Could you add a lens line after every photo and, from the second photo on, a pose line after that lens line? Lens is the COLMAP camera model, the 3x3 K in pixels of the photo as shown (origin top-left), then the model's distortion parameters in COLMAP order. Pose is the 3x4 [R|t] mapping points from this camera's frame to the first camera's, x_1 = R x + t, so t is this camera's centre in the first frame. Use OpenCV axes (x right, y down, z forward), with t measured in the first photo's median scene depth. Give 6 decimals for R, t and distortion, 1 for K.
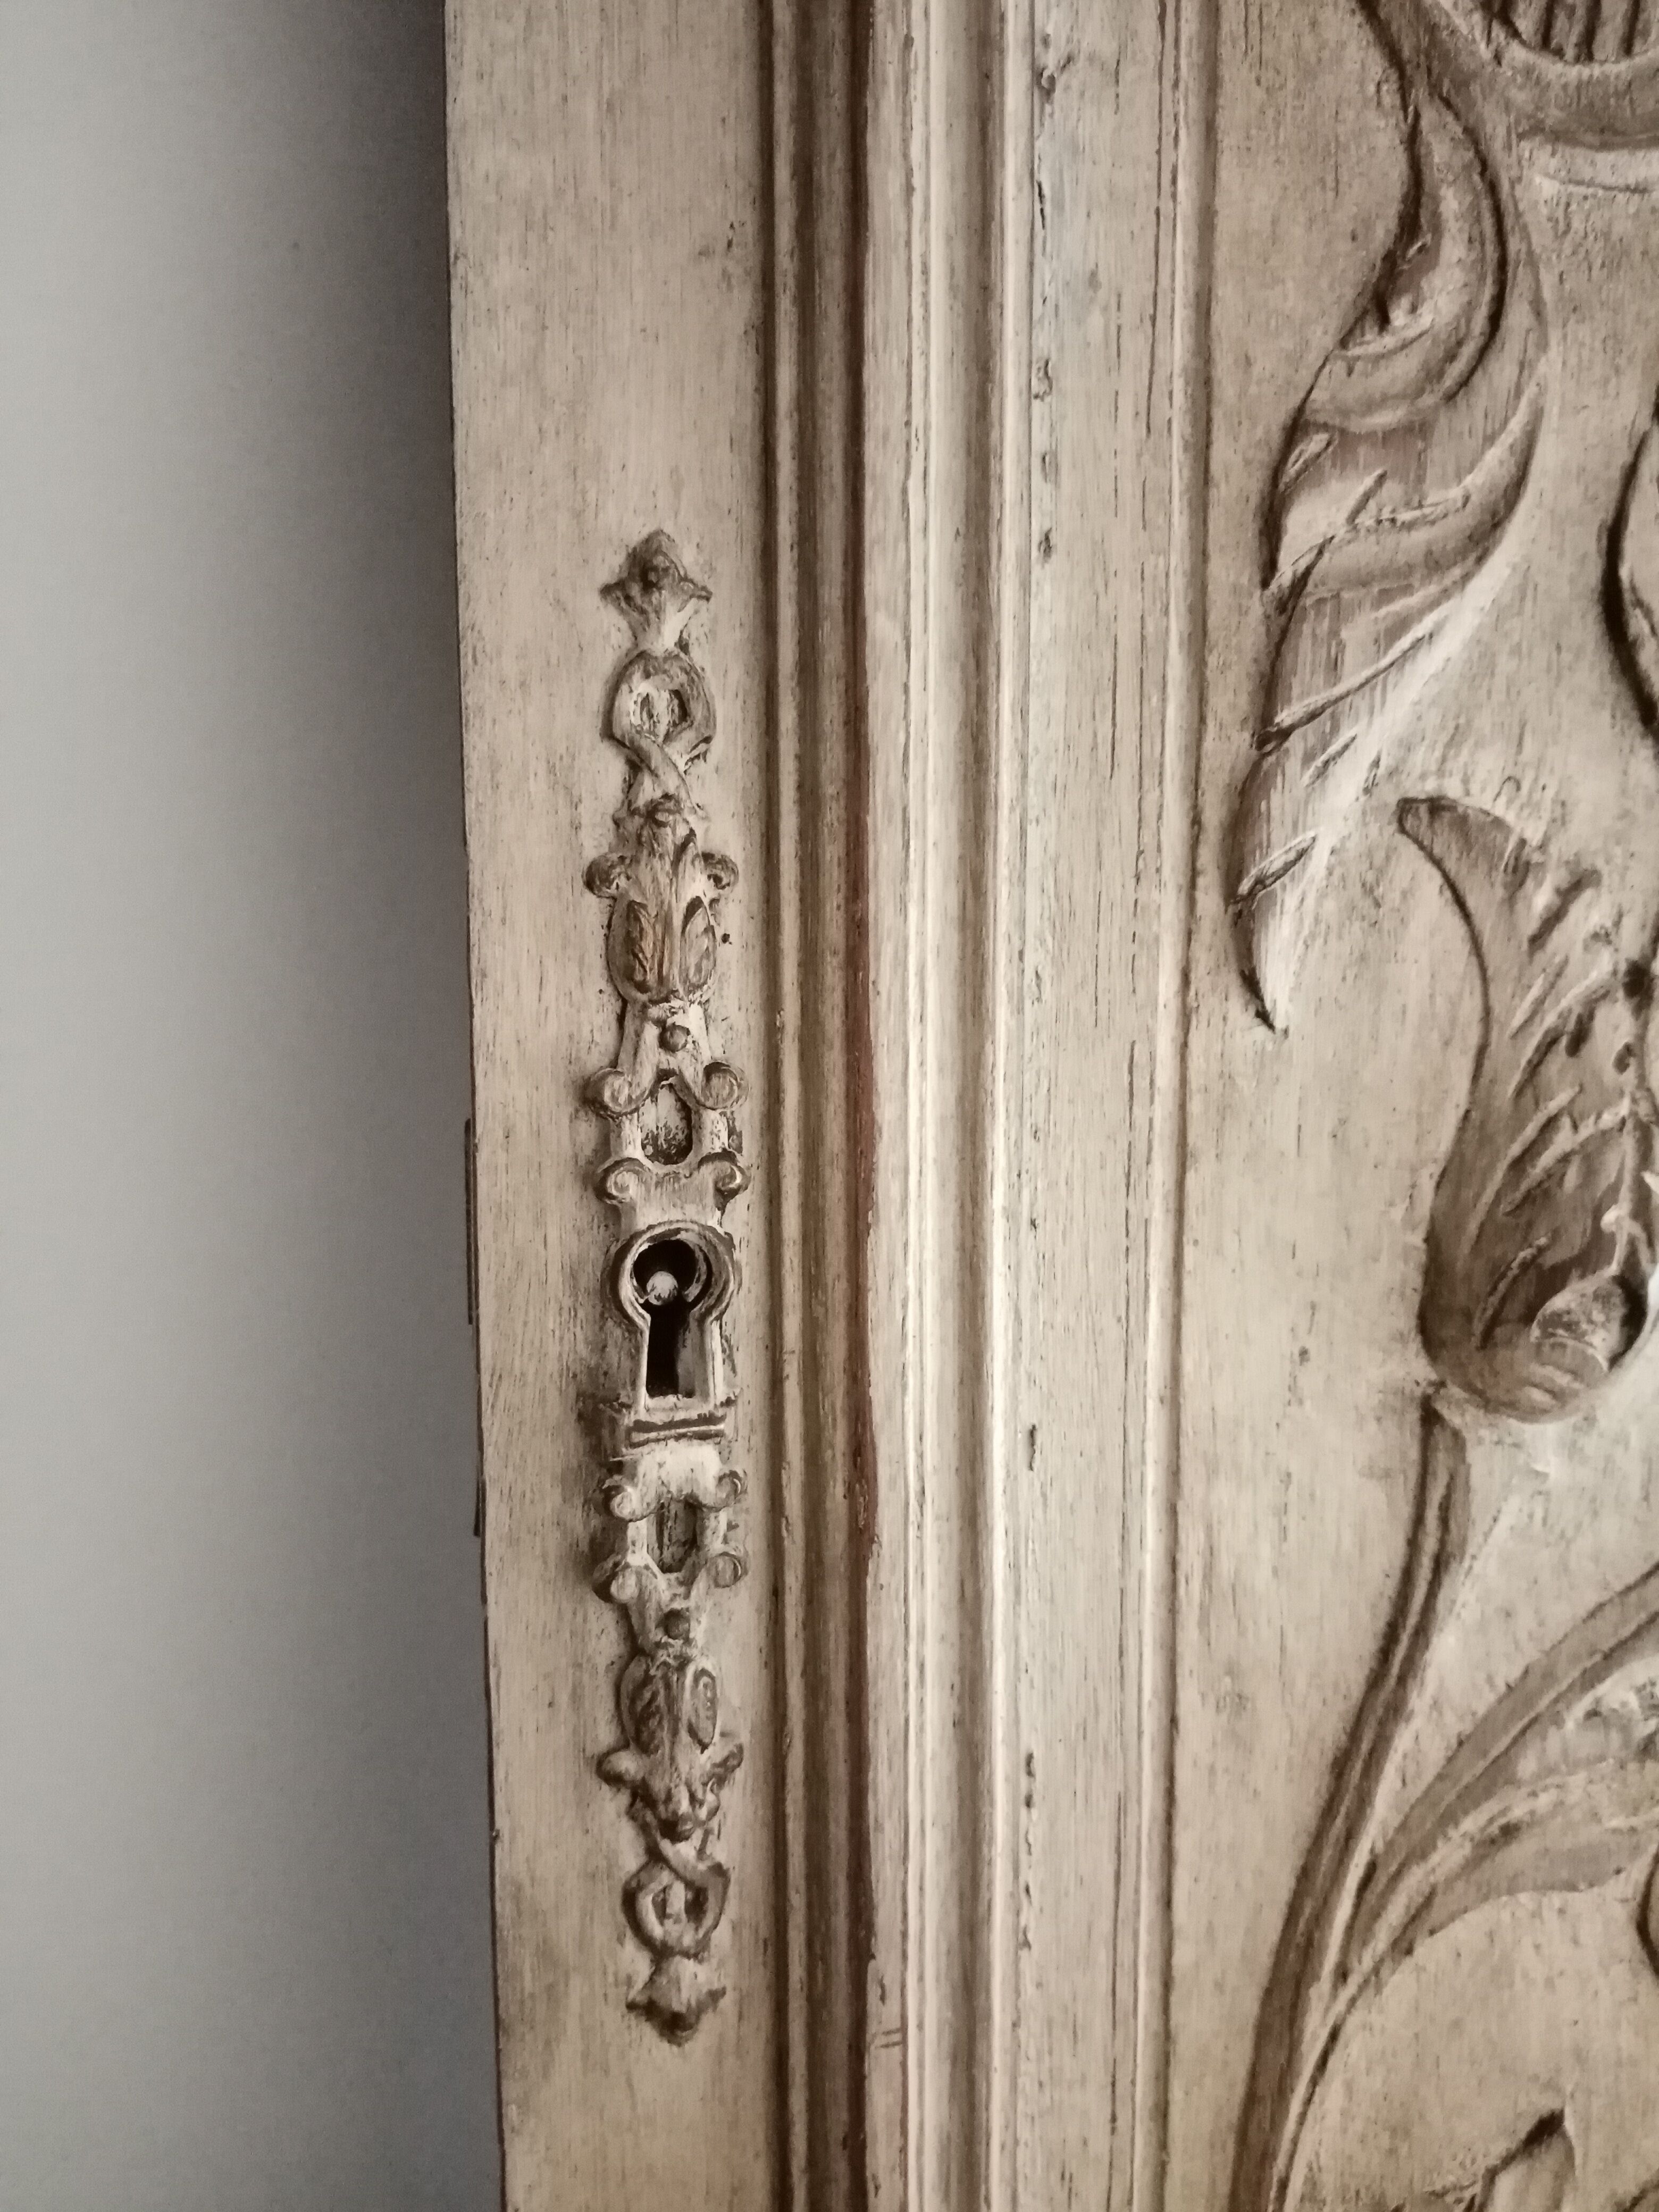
lens RADIAL K [[1801.2, 0, 792.2], [0, 1801.2, 1110.1], [0, 0, 1]] dist [0.007397, -0.075806]
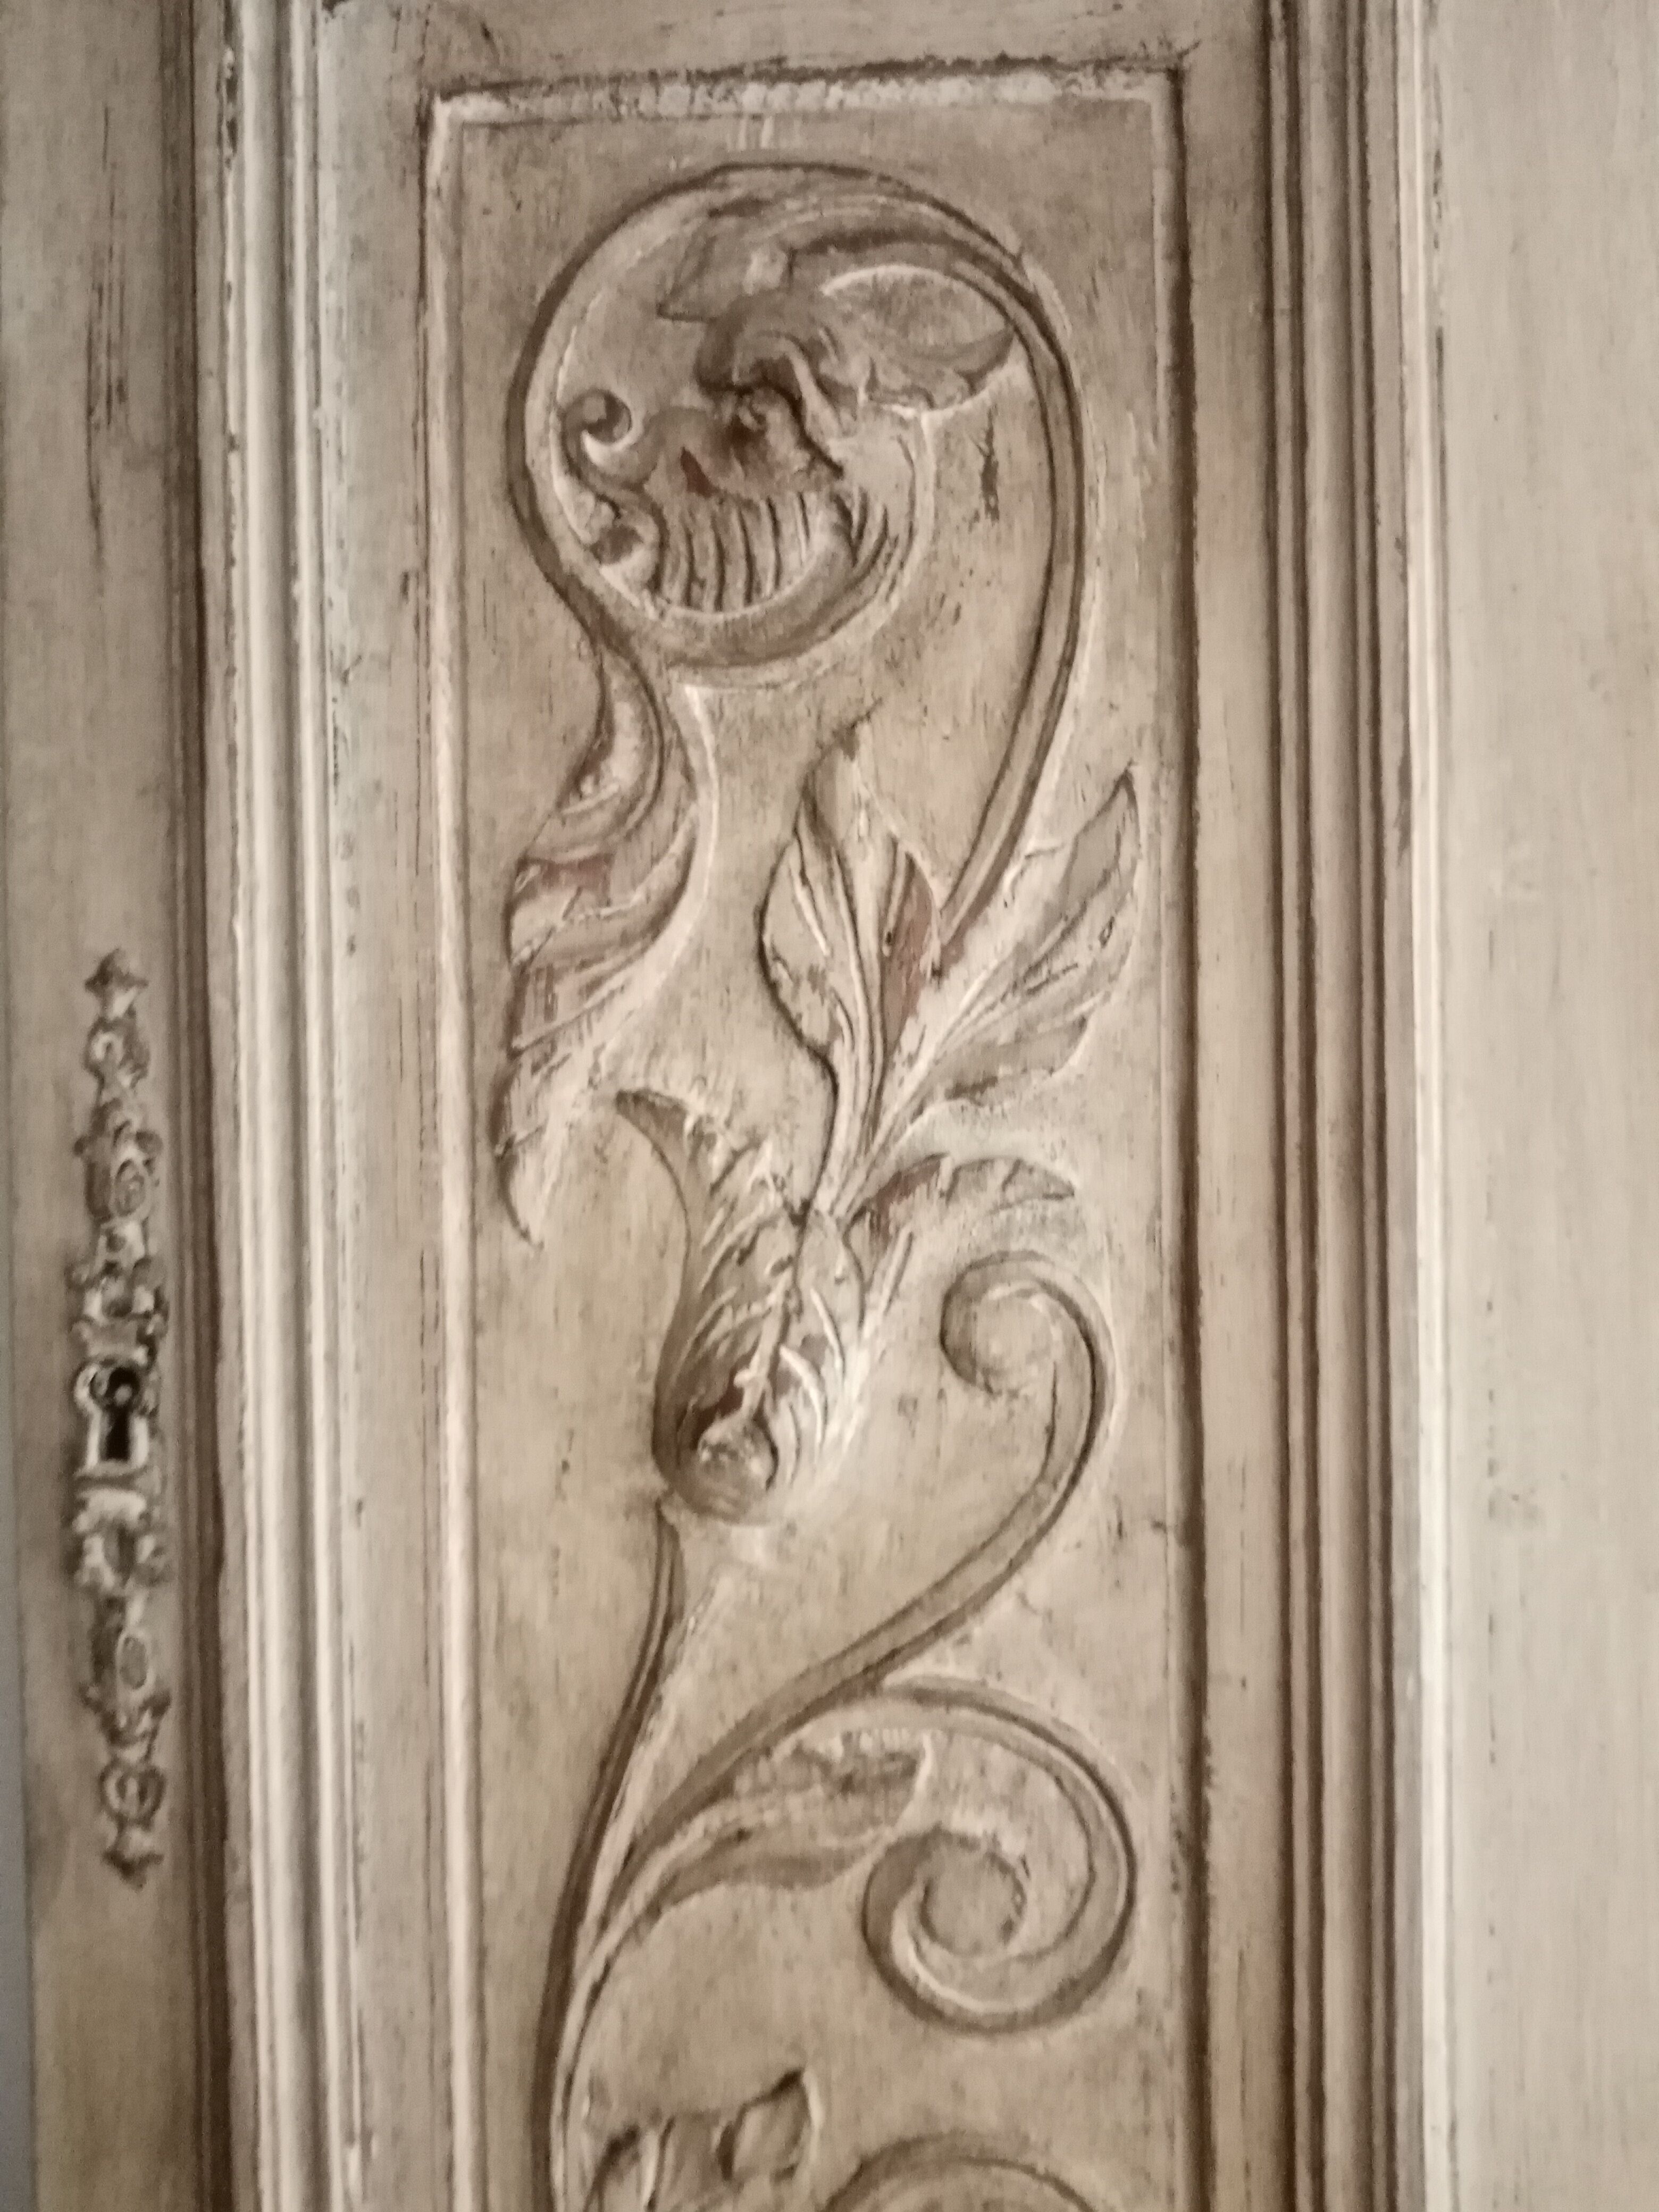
lens RADIAL K [[1718.8, 0, 784.5], [0, 1718.8, 1111.2], [0, 0, 1]] dist [0.056251, -0.148932]
pose [[0.961062, -0.006820, -0.276250, 0.905574], [-0.025098, 0.993409, -0.111840, 0.001425], [0.275192, 0.114418, 0.954556, -0.352407]]
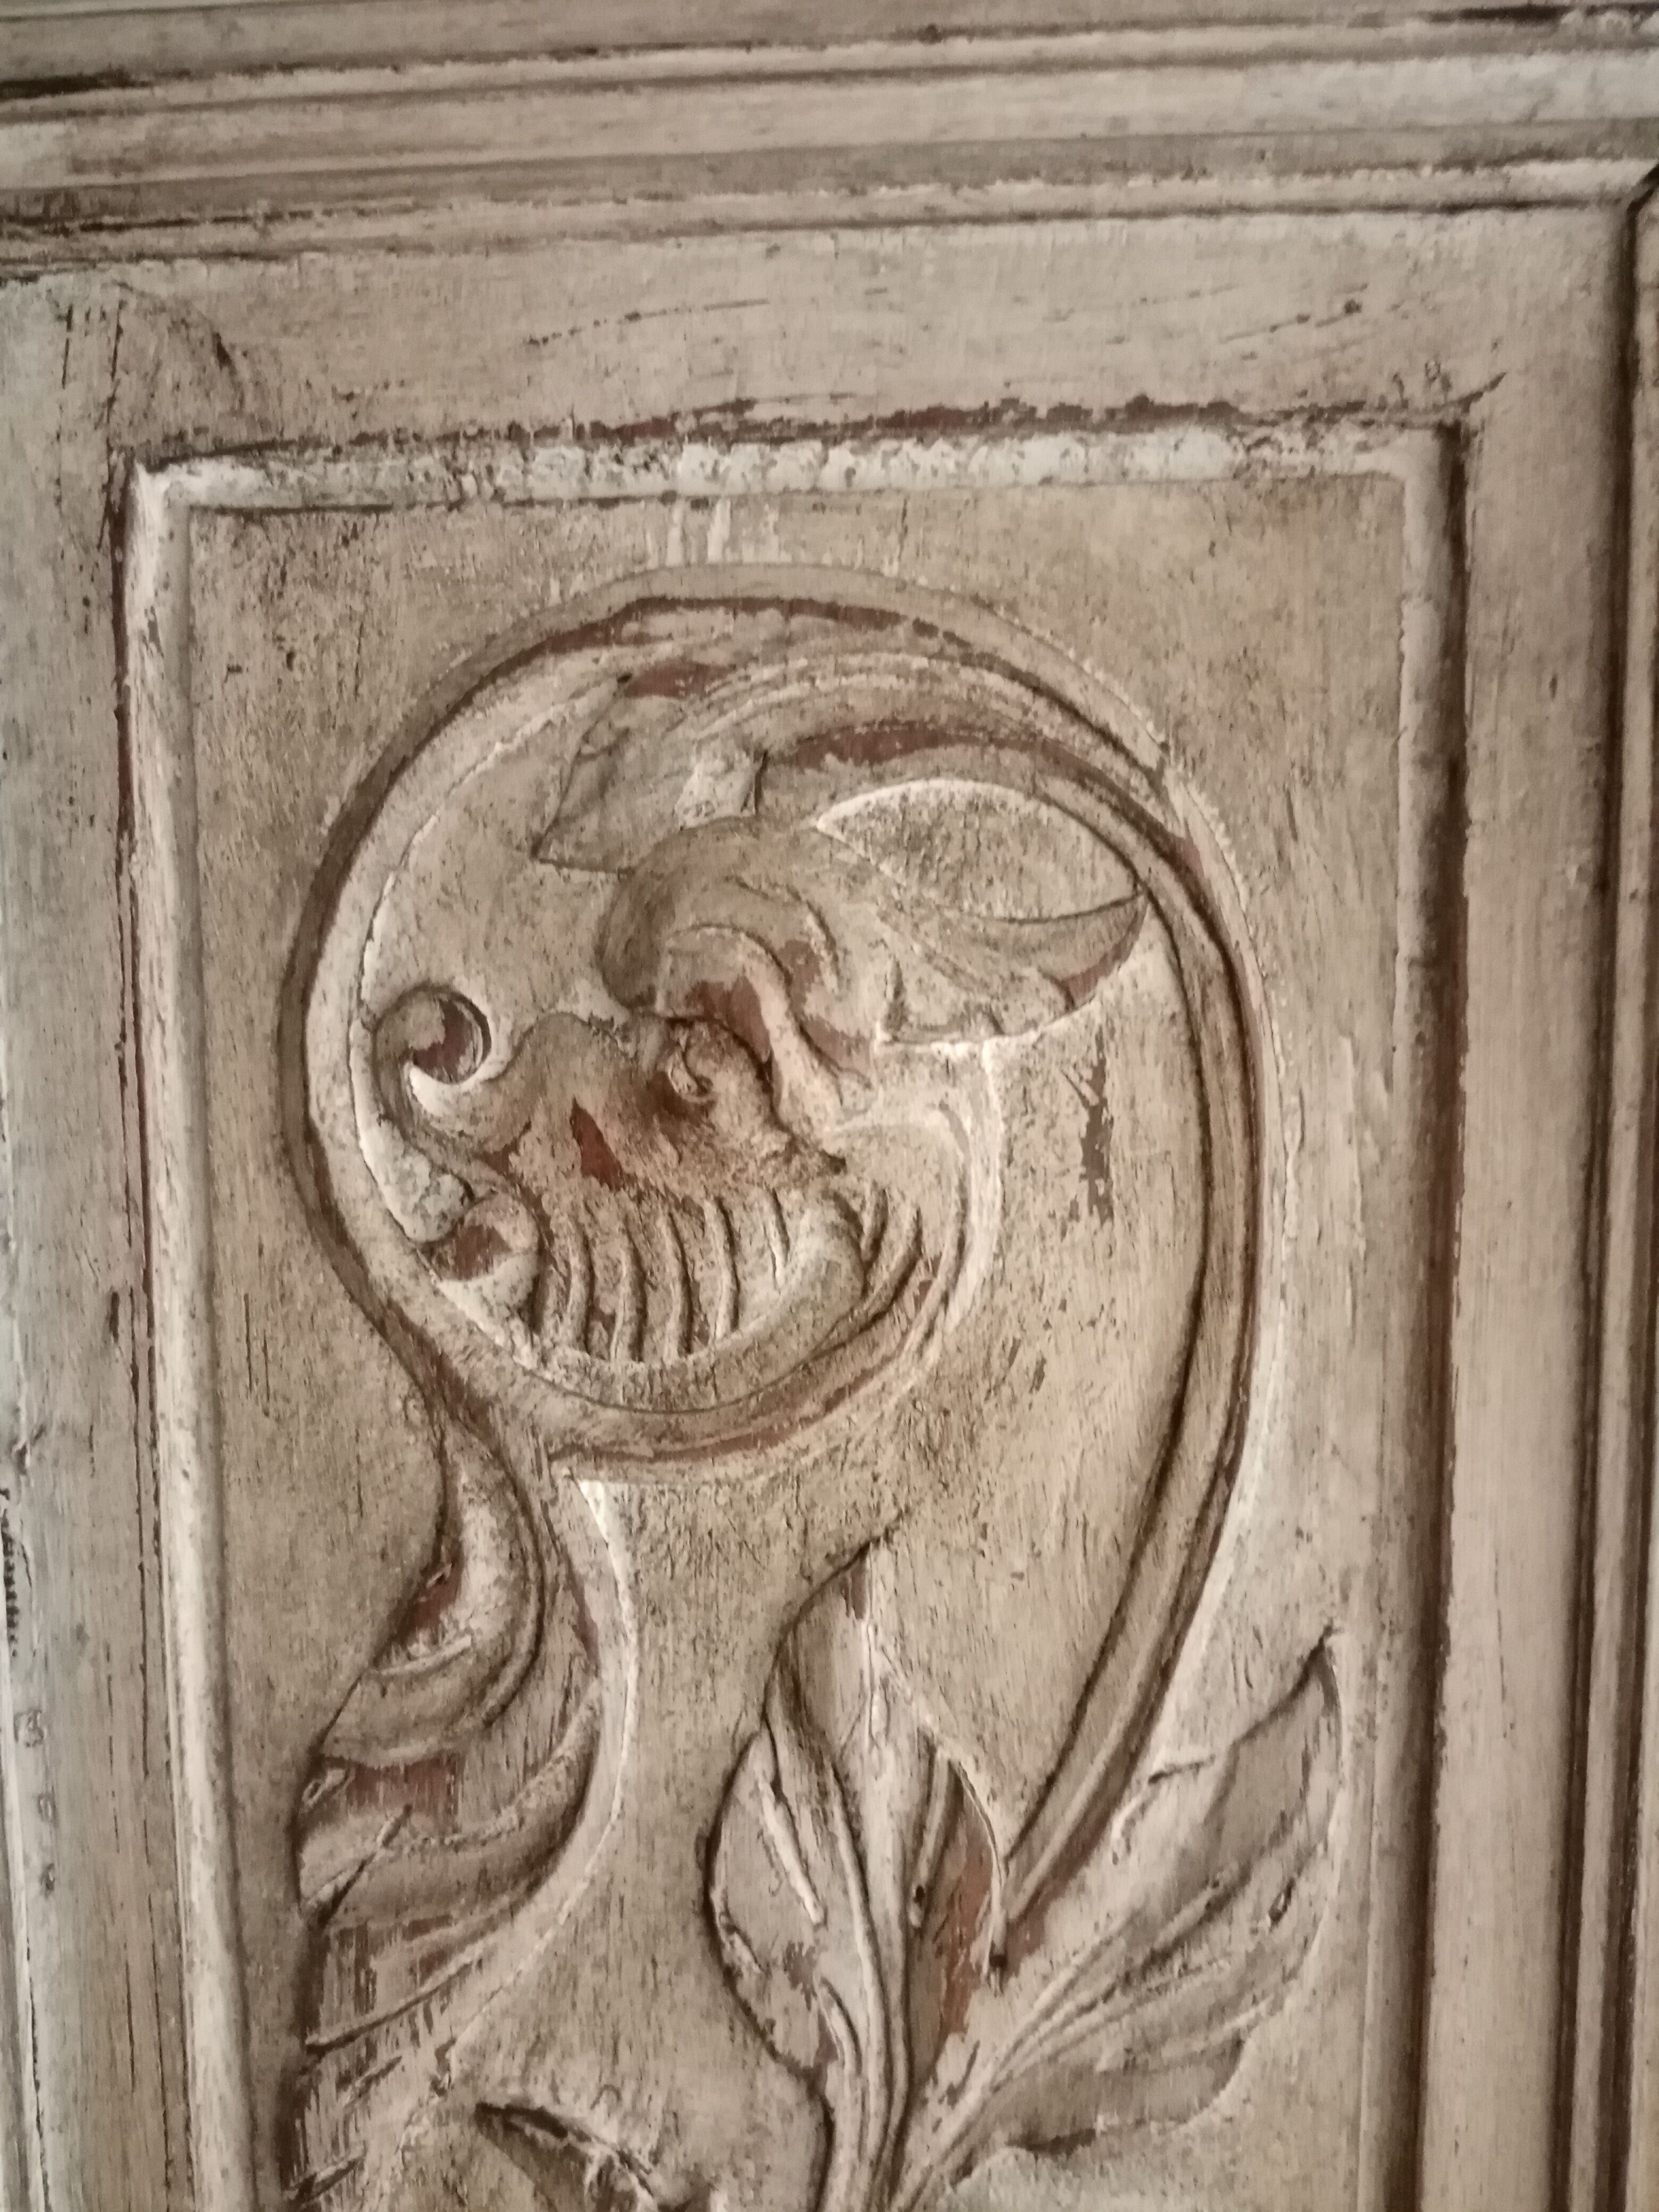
lens RADIAL K [[1734.7, 0, 784.2], [0, 1734.7, 1121.9], [0, 0, 1]] dist [0.062104, -0.163472]
pose [[0.955088, 0.021988, -0.295507, 0.776437], [-0.031582, 0.999116, -0.027731, -0.690950], [0.294636, 0.035818, 0.954938, 0.167491]]
